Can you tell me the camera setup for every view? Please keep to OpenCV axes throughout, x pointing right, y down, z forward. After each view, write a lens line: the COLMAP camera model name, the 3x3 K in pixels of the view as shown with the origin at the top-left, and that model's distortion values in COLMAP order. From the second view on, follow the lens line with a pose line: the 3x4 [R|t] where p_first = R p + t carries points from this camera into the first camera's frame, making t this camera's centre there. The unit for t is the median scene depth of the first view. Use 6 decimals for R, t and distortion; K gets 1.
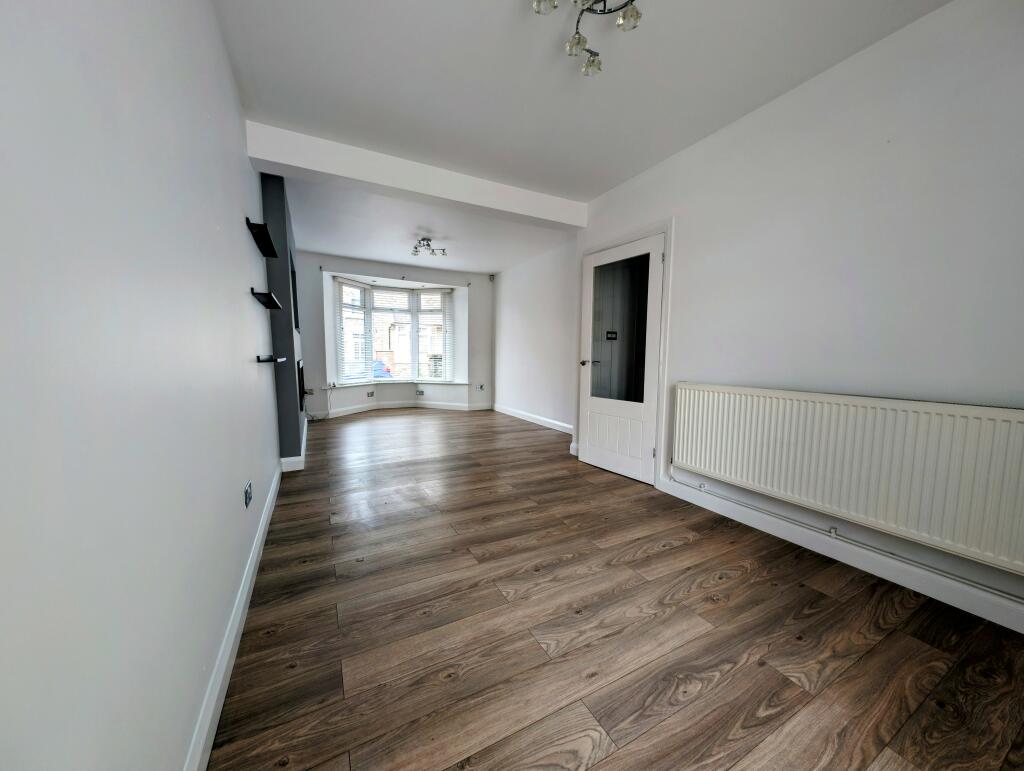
lens RADIAL K [[364.5, 0, 510.3], [0, 364.5, 391.0], [0, 0, 1]] dist [0.005204, -0.002246]
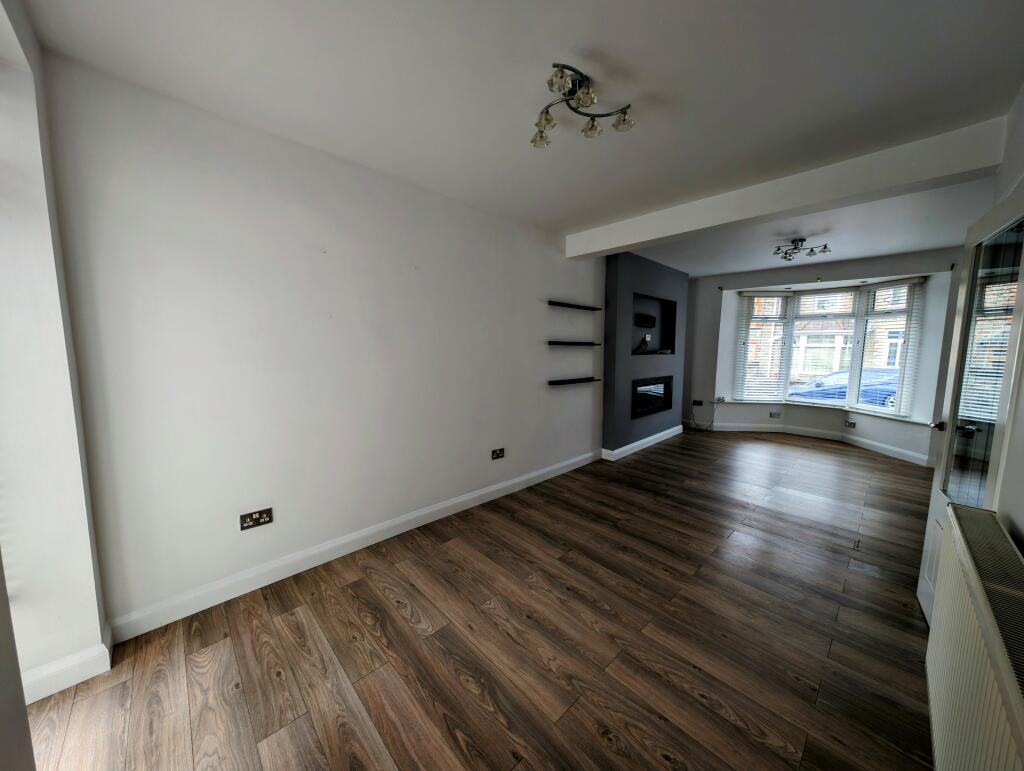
lens RADIAL K [[364.5, 0, 507.0], [0, 364.5, 385.8], [0, 0, 1]] dist [0.005204, -0.002246]
pose [[0.265453, 0.097054, -0.959226, 0.959269], [-0.103490, 0.992040, 0.071734, -0.188859], [0.958553, 0.080228, 0.273384, 0.399039]]
